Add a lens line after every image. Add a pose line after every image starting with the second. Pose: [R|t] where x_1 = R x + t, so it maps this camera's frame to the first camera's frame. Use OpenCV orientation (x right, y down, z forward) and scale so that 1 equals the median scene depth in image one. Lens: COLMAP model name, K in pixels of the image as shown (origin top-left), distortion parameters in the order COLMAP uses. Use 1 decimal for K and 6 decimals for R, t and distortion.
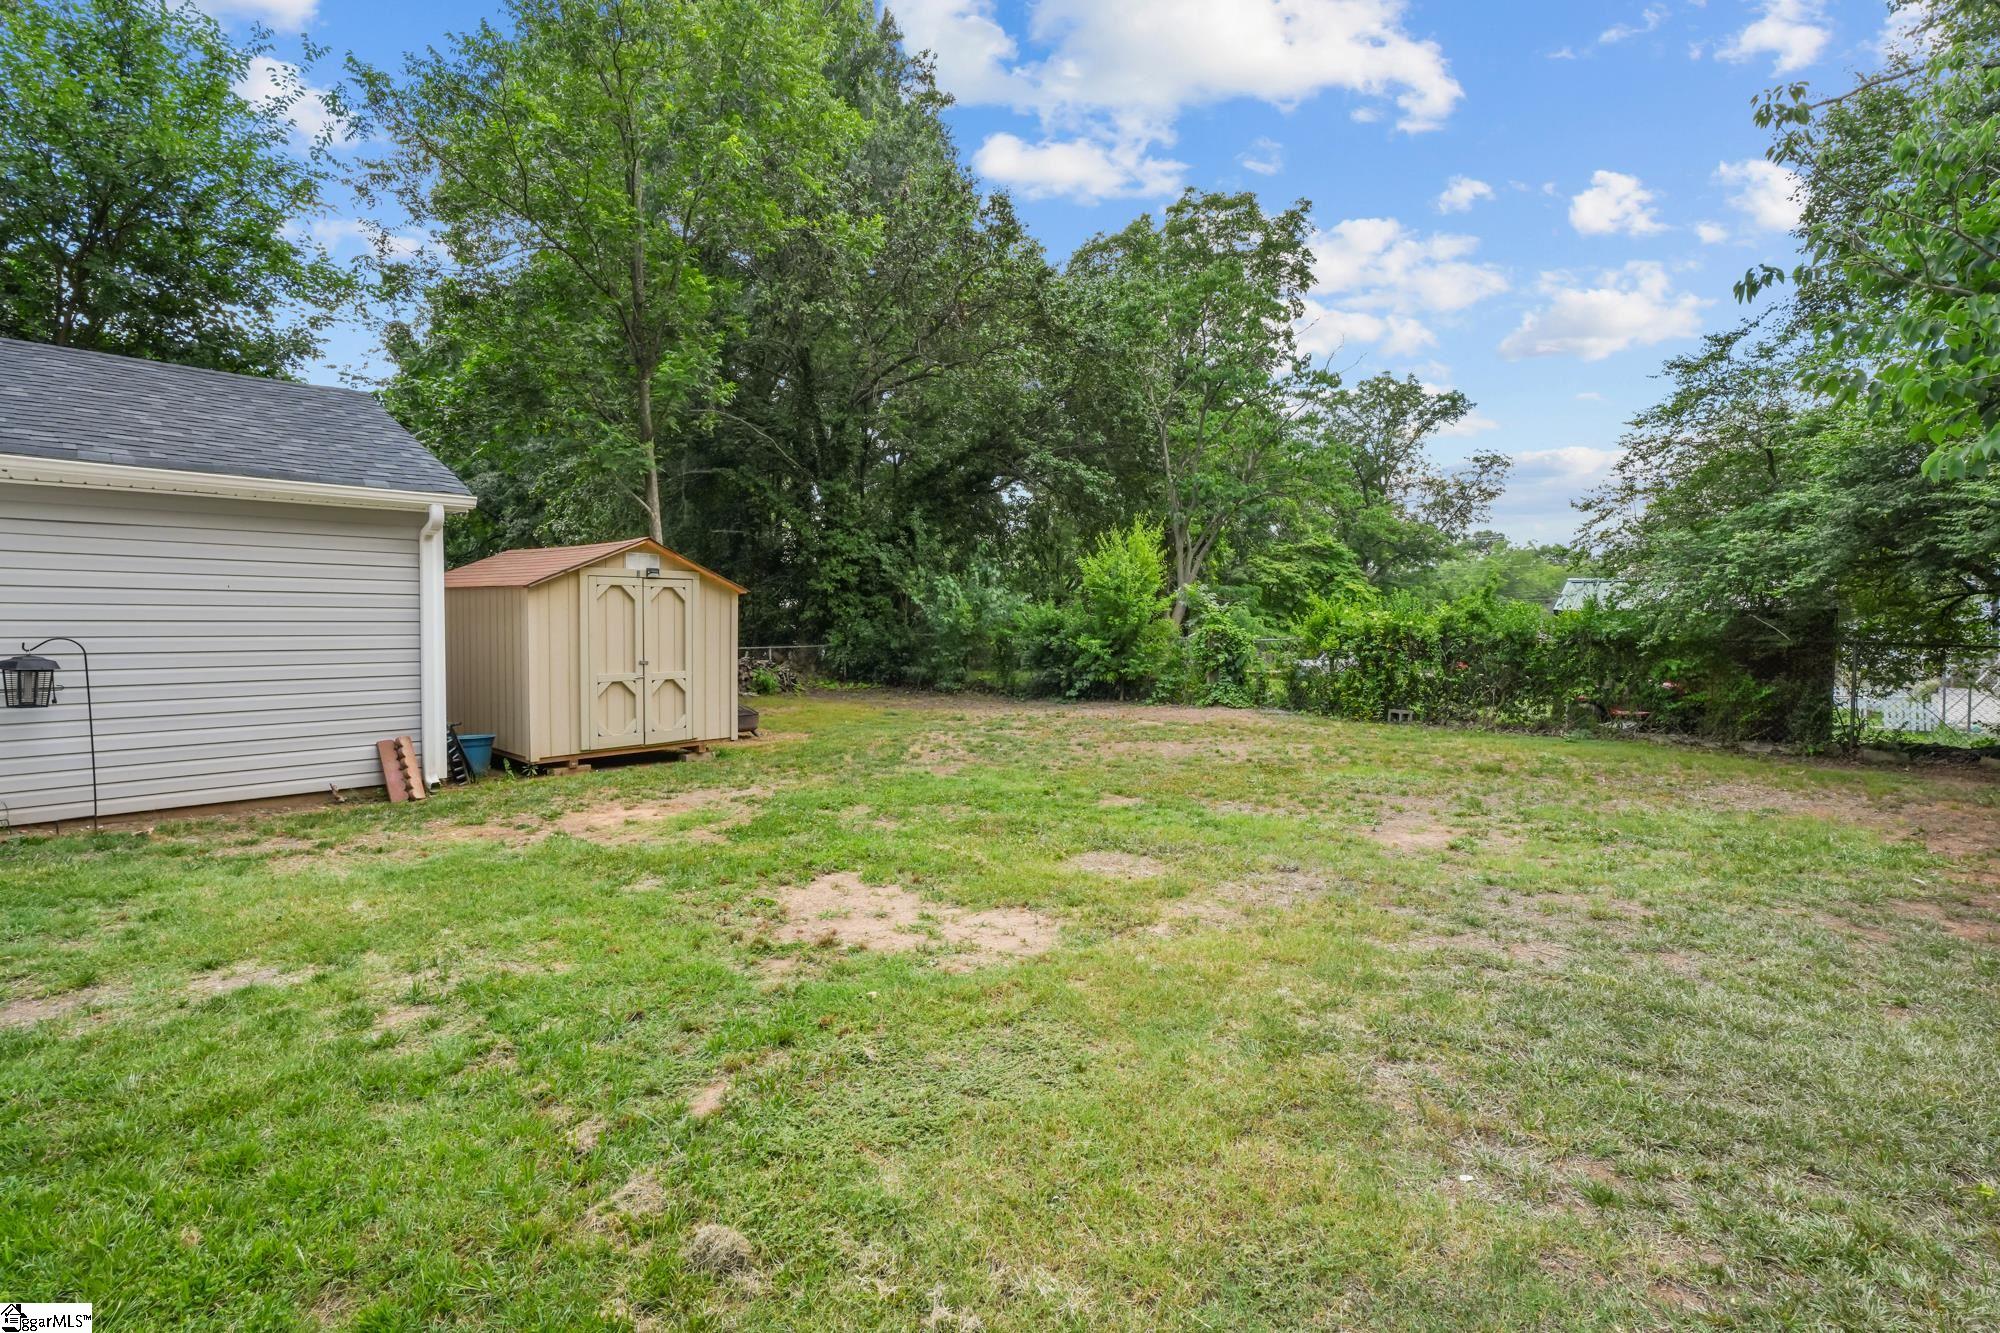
lens RADIAL K [[903.9, 0, 1000.0], [0, 903.9, 666.5], [0, 0, 1]] dist [-0.012534, 0.000175]
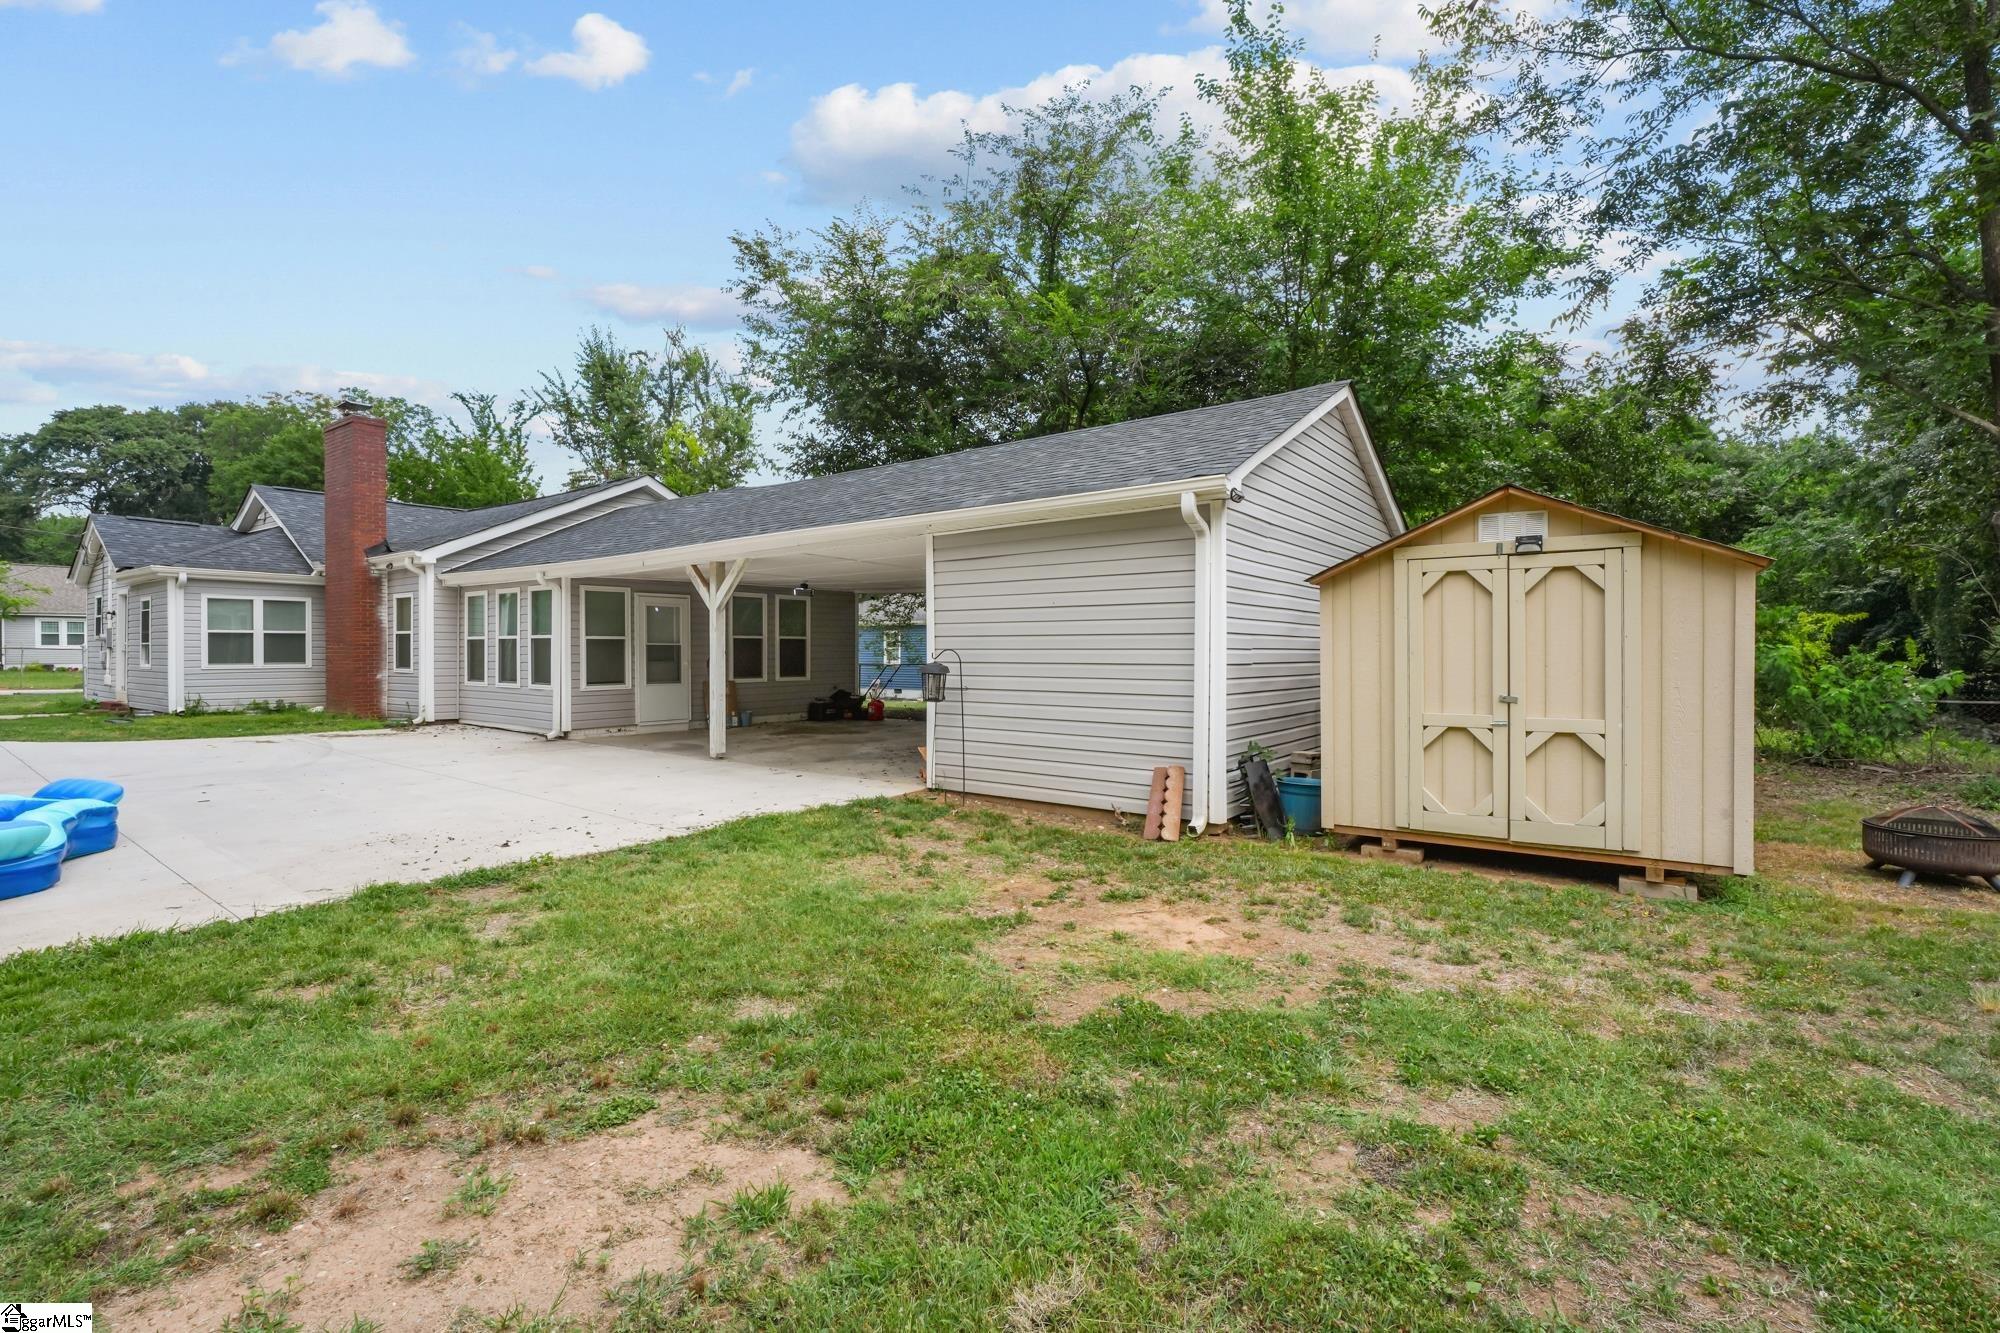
lens RADIAL K [[903.9, 0, 1000.0], [0, 903.9, 666.5], [0, 0, 1]] dist [-0.012534, 0.000175]
pose [[0.079985, 0.013525, -0.996704, 0.178851], [-0.049910, 0.998708, 0.009547, -0.016360], [0.995546, 0.048982, 0.080557, 0.697955]]
